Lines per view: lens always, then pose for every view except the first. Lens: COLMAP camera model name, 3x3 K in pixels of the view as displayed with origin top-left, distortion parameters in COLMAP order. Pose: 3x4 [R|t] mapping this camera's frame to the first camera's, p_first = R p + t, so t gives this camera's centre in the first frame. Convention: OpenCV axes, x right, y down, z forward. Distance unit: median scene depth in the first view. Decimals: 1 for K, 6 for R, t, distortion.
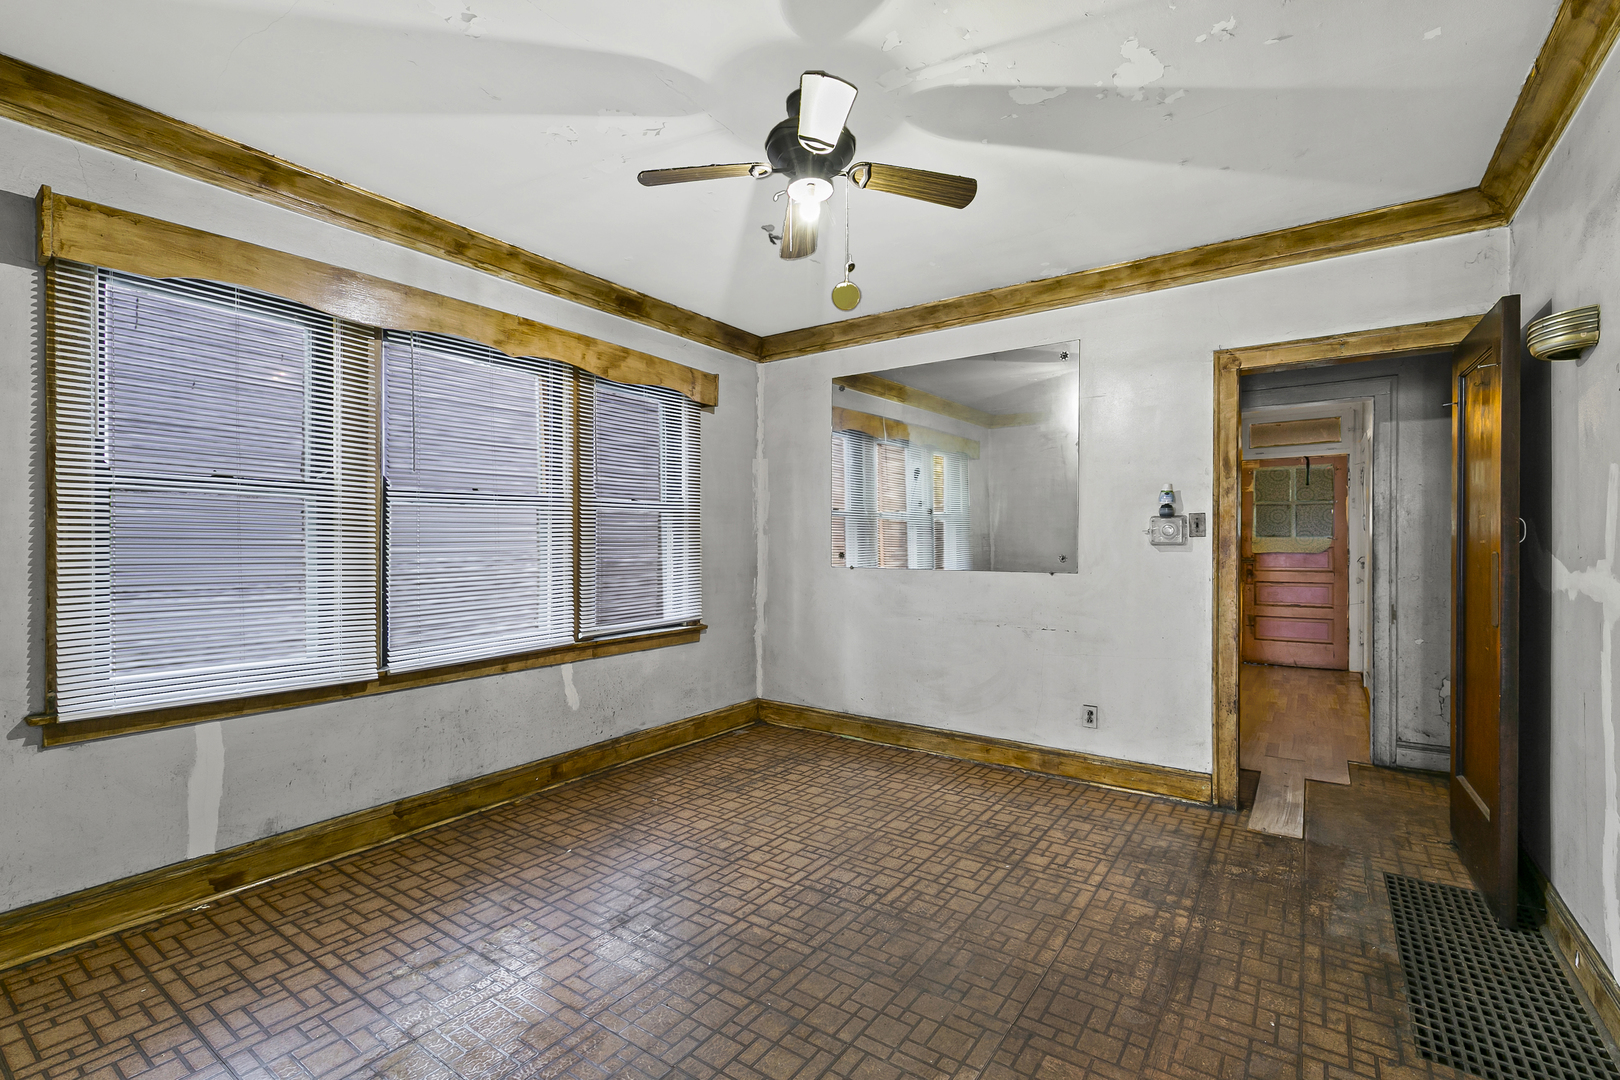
lens RADIAL K [[720.8, 0, 808.1], [0, 720.8, 548.4], [0, 0, 1]] dist [0.003824, 0.000212]
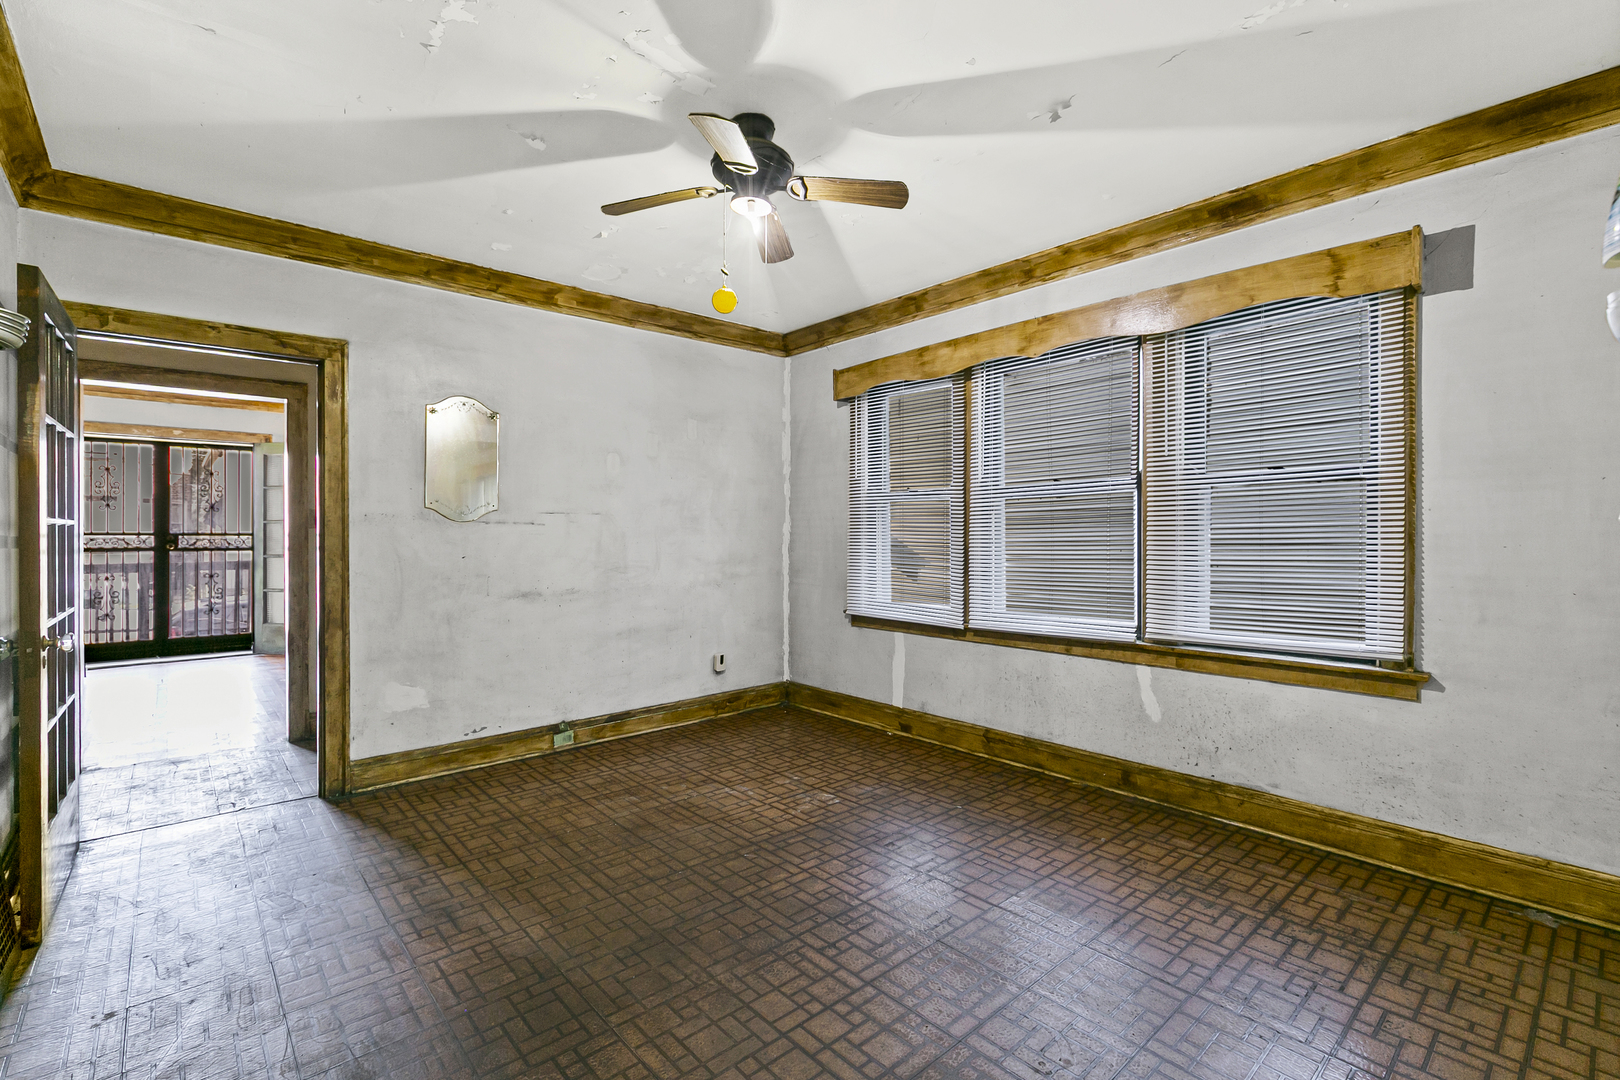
lens RADIAL K [[724.2, 0, 811.9], [0, 724.2, 534.4], [0, 0, 1]] dist [-0.000480, -0.000325]
pose [[-0.226500, 0.005689, -0.973995, 0.711392], [-0.006396, 0.999953, 0.007328, -0.006586], [0.973990, 0.007889, -0.226453, 0.909671]]
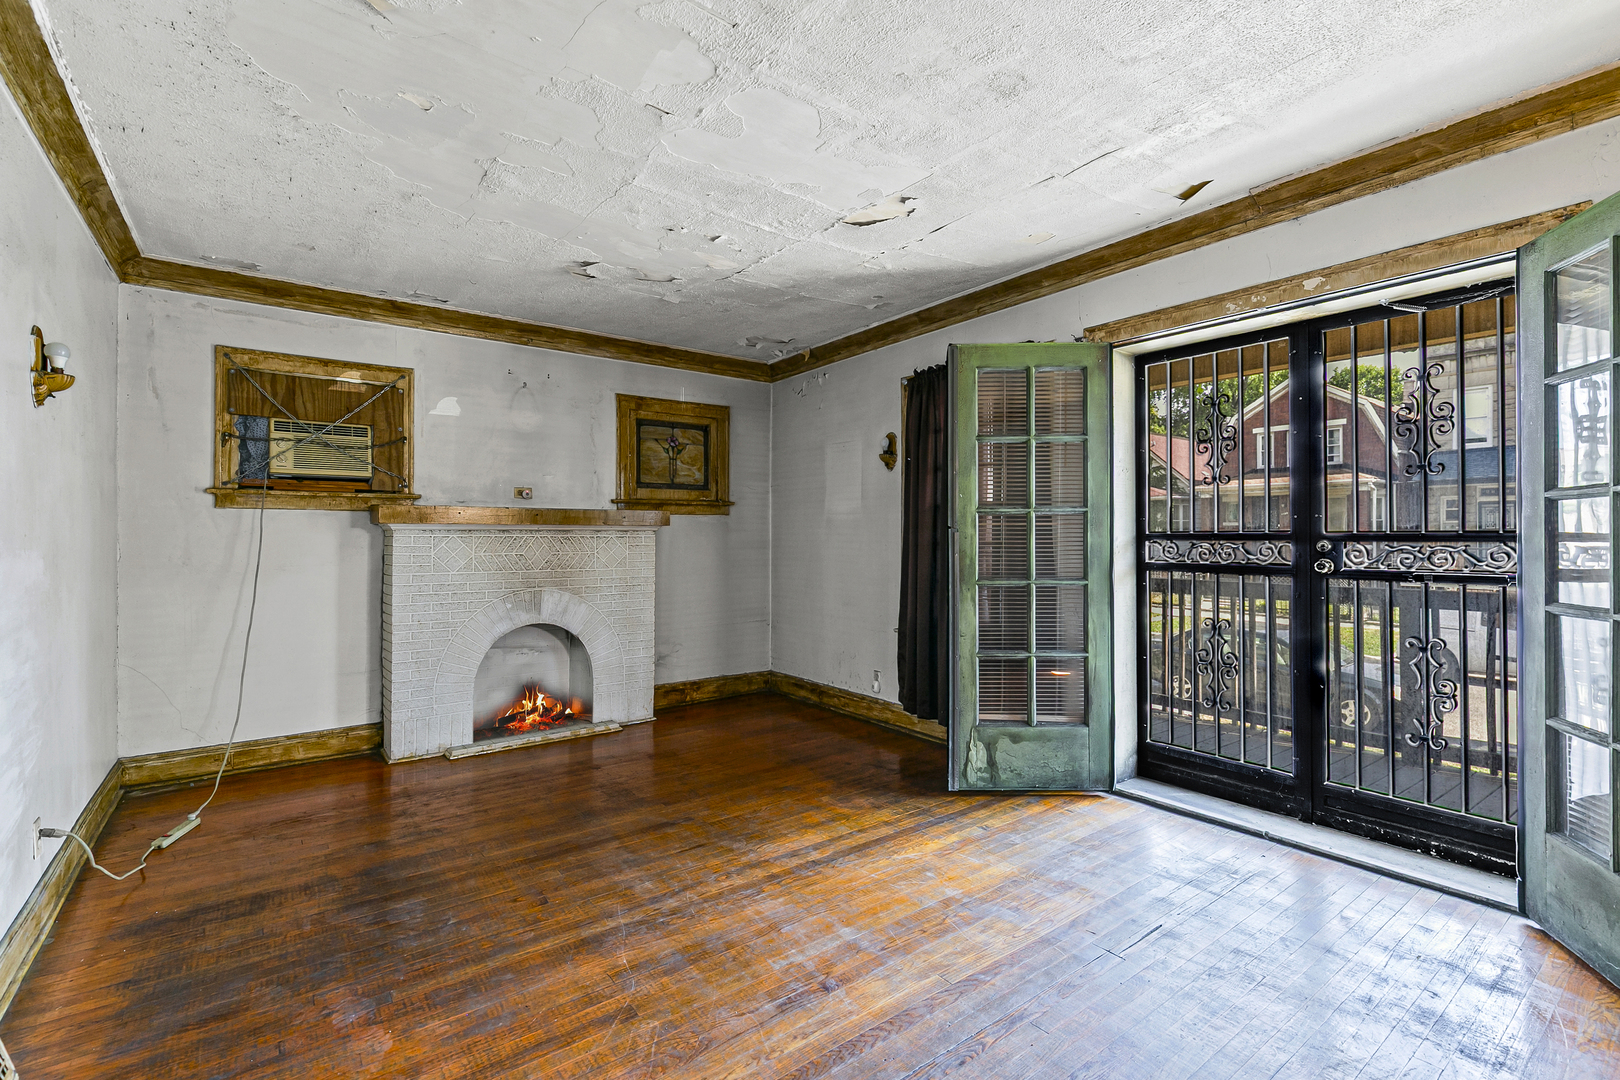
lens RADIAL K [[724.2, 0, 811.9], [0, 724.2, 534.4], [0, 0, 1]] dist [-0.000480, -0.000325]
pose [[-0.954028, 0.009348, 0.299571, 0.658782], [0.008066, 0.999952, -0.005518, -0.005605], [-0.299608, -0.002848, -0.954058, 0.858426]]
